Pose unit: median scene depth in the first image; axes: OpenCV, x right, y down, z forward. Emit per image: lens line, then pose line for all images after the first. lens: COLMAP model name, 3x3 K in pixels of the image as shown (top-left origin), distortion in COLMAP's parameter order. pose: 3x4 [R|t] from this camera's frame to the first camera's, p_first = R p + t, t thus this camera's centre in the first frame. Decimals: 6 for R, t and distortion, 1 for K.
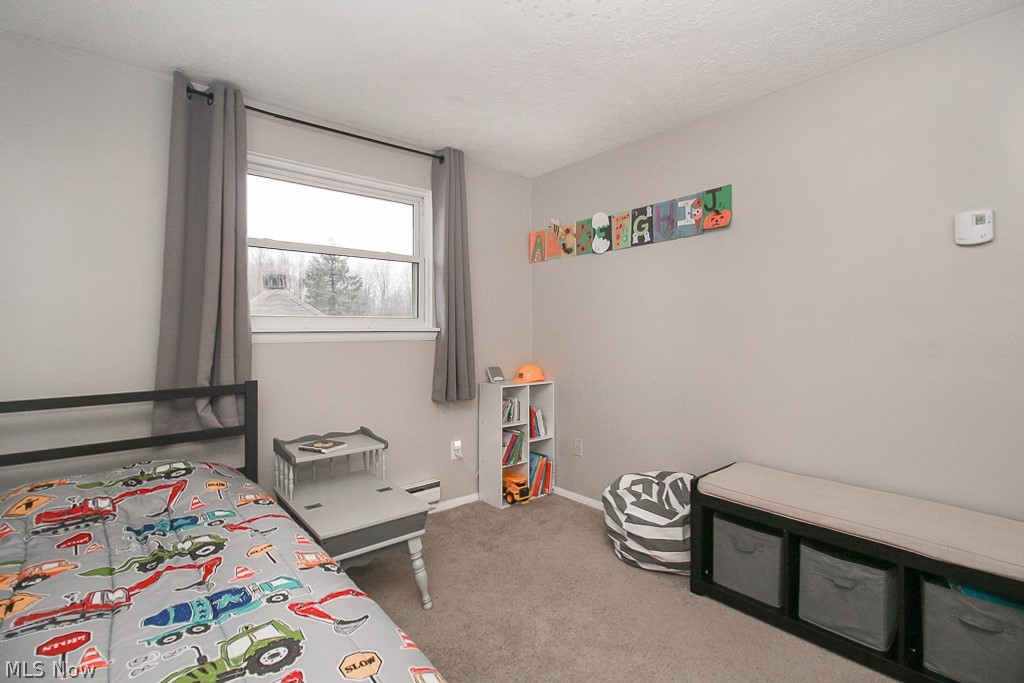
lens RADIAL K [[465.3, 0, 507.4], [0, 465.3, 333.8], [0, 0, 1]] dist [-0.011421, -0.001204]
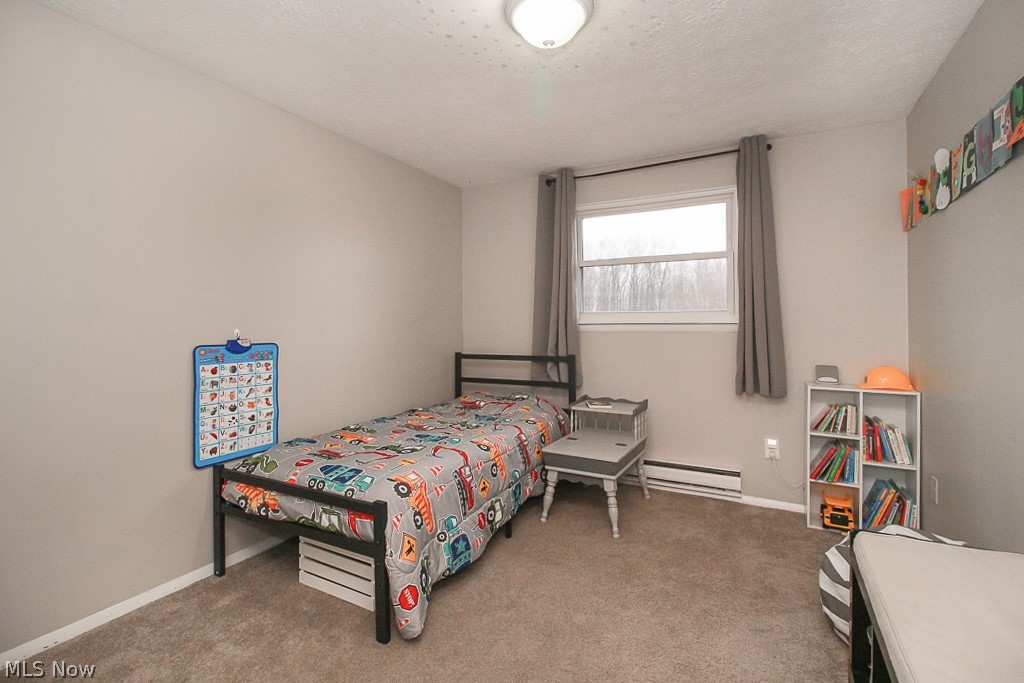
lens RADIAL K [[465.3, 0, 505.8], [0, 465.3, 334.1], [0, 0, 1]] dist [-0.011421, -0.001204]
pose [[0.368952, 0.022128, -0.929185, 0.698946], [-0.008383, 0.999755, 0.020480, 0.001769], [0.929411, 0.000233, 0.369047, 0.184229]]
